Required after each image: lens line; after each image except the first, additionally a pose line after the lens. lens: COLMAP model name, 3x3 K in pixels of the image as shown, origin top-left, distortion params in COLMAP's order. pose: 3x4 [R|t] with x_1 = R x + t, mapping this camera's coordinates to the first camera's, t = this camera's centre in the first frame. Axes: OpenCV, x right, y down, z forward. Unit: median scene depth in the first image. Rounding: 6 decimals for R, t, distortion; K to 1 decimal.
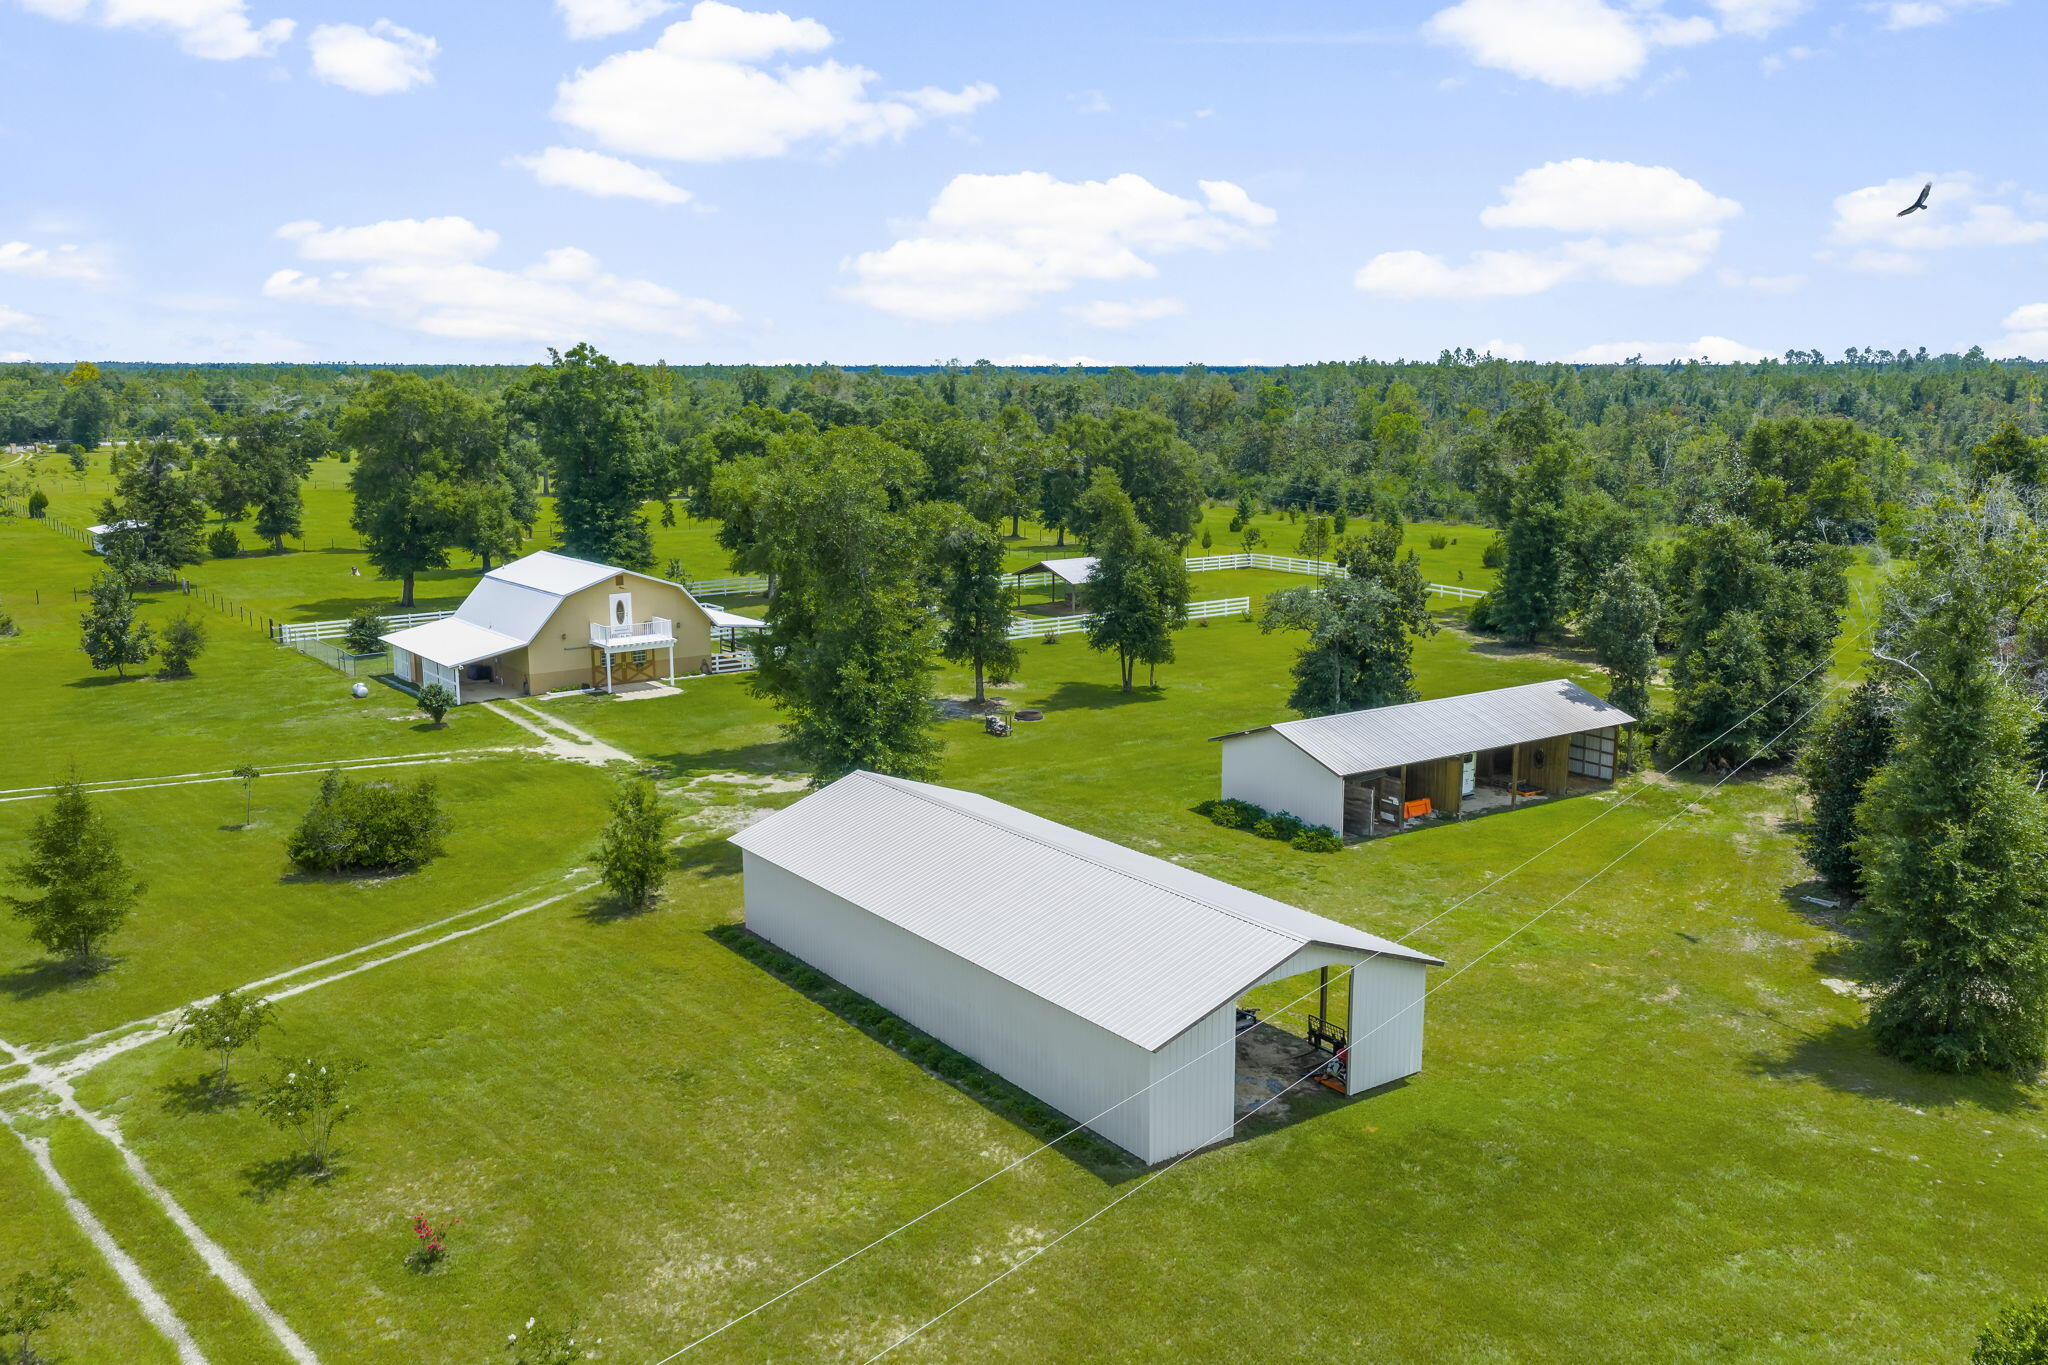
lens RADIAL K [[1660.2, 0, 1024.3], [0, 1660.2, 636.0], [0, 0, 1]] dist [-0.004200, -0.006599]
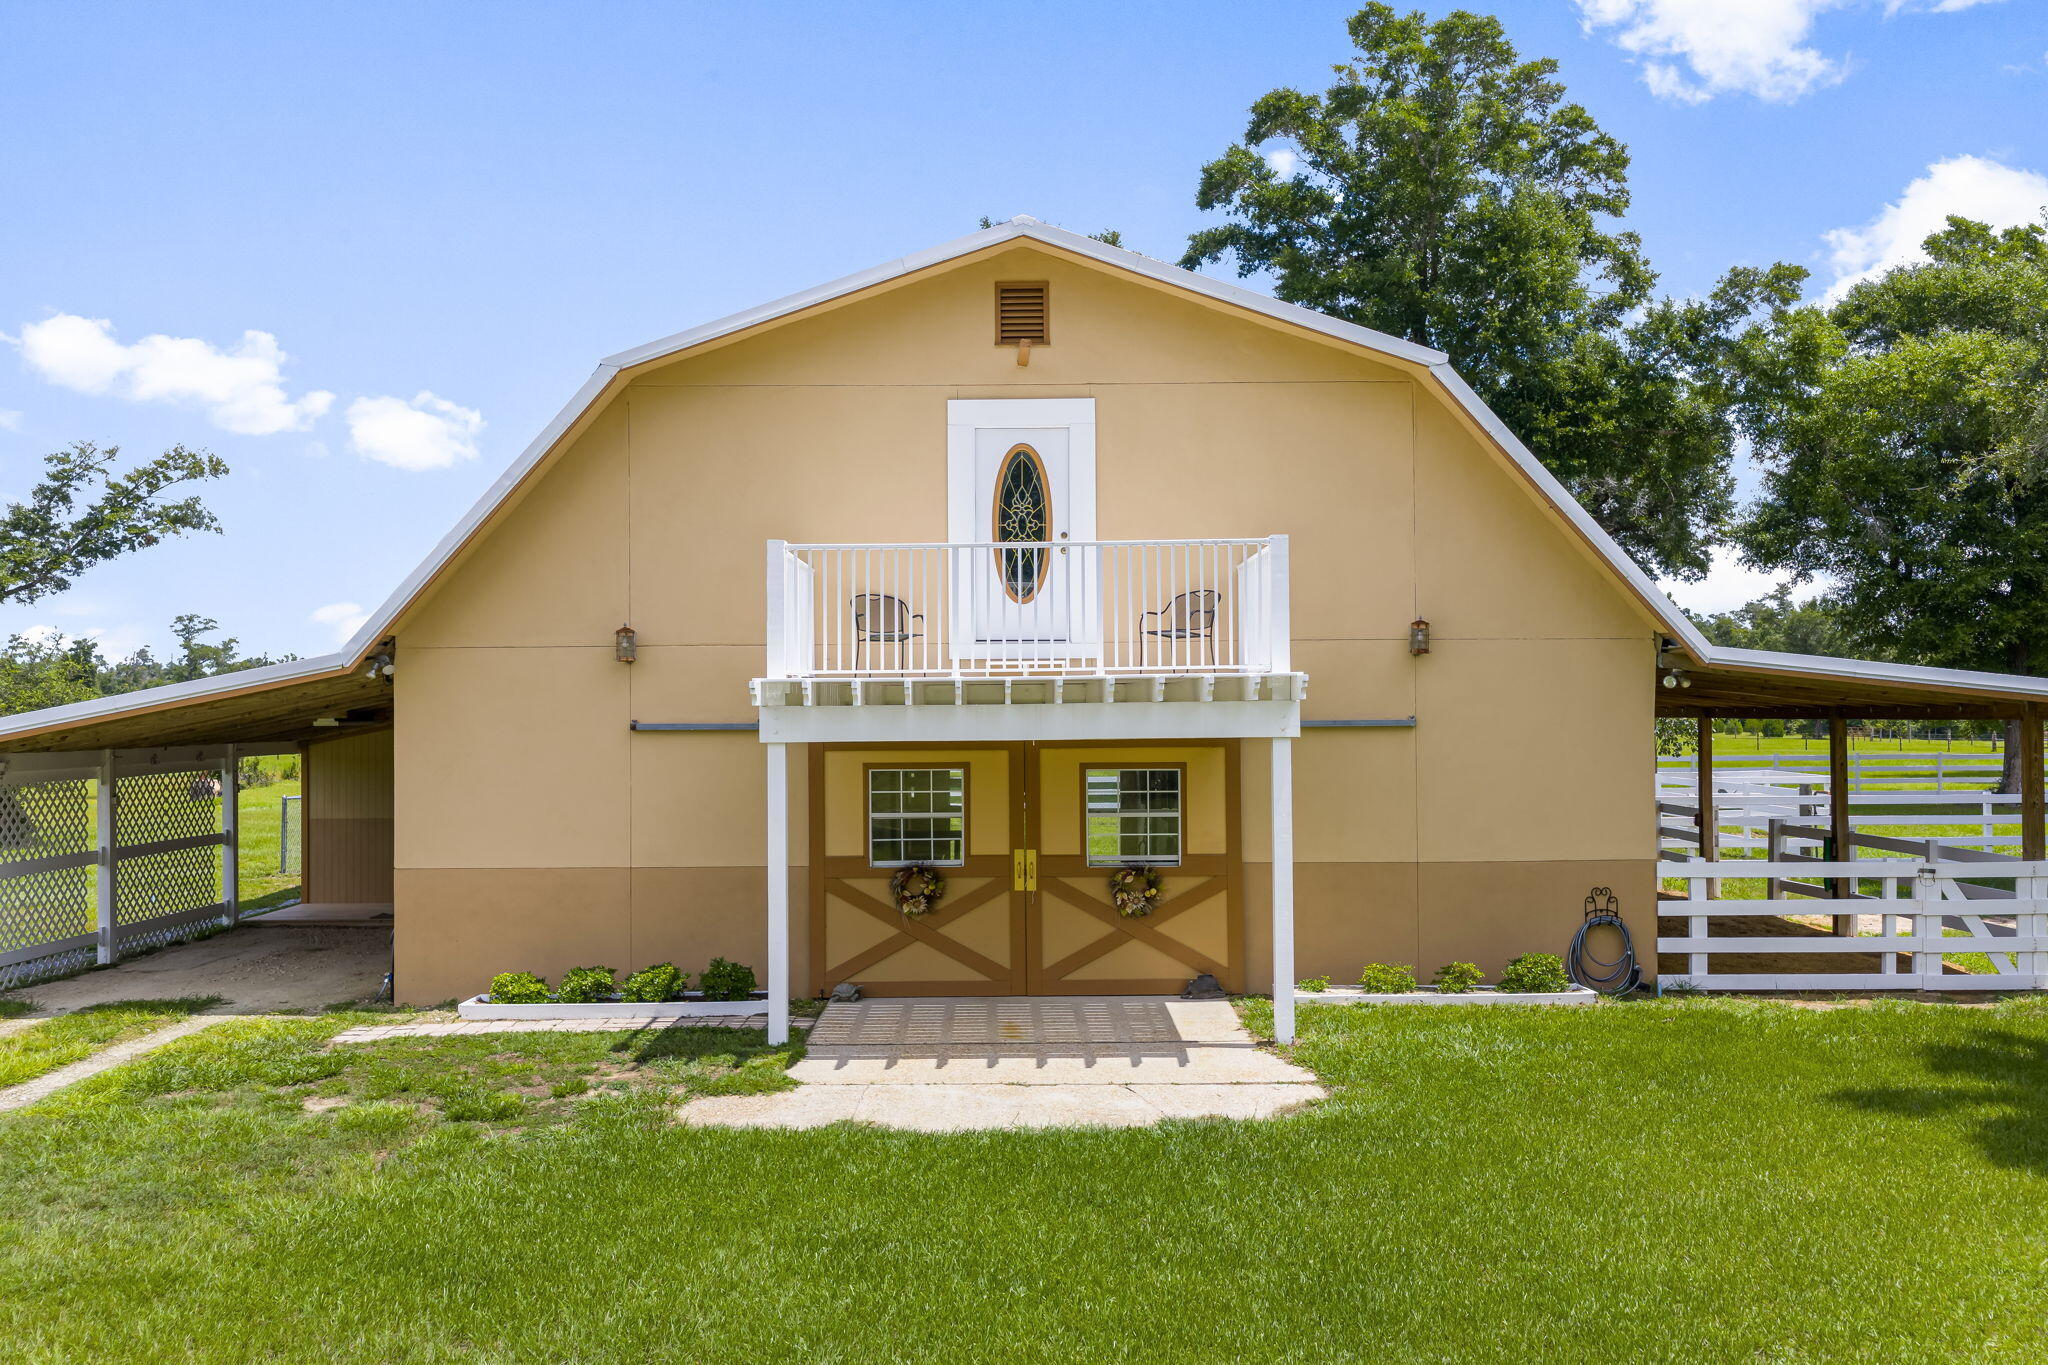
lens RADIAL K [[1724.8, 0, 1024.0], [0, 1724.8, 682.5], [0, 0, 1]] dist [-0.002495, -0.015456]
pose [[0.793348, -0.014592, -0.608593, -0.164101], [-0.093946, 0.984802, -0.146077, 0.026649], [0.601475, 0.173065, 0.779920, 0.987423]]
